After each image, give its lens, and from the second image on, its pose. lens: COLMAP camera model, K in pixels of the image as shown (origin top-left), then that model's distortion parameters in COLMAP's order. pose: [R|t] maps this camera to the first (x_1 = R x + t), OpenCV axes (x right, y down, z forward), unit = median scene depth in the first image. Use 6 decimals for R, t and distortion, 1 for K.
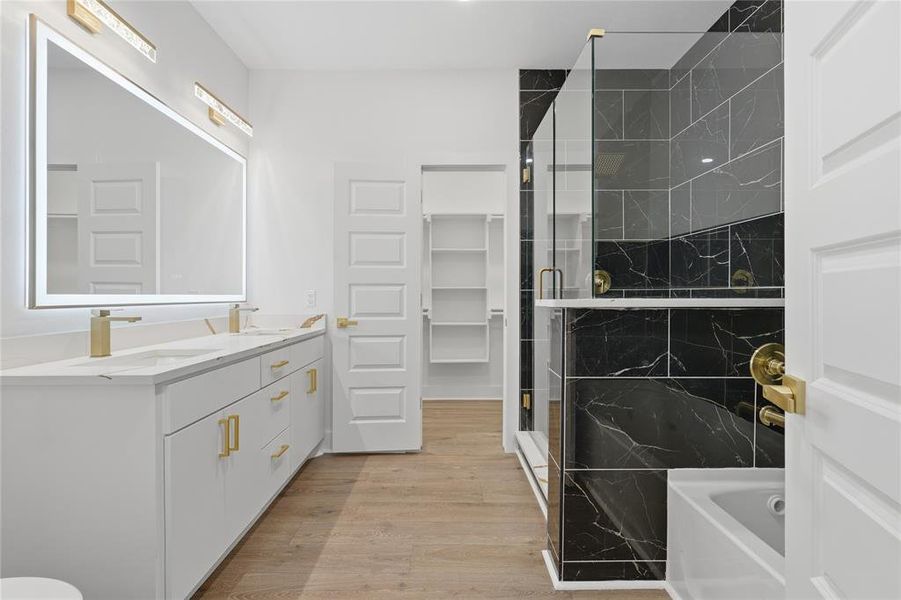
lens RADIAL K [[419.6, 0, 447.3], [0, 419.6, 298.7], [0, 0, 1]] dist [0.001187, 0.000620]
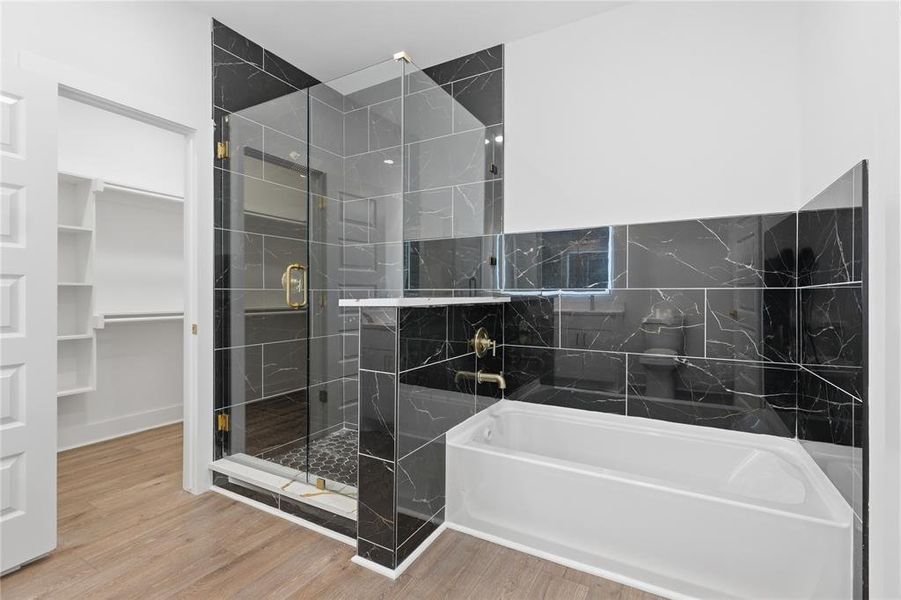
lens RADIAL K [[419.6, 0, 443.3], [0, 419.6, 296.3], [0, 0, 1]] dist [0.001187, 0.000620]
pose [[0.494524, -0.003127, 0.869158, -0.318586], [0.006984, 0.999976, -0.000376, -0.002072], [-0.869136, 0.006256, 0.494534, 0.208684]]
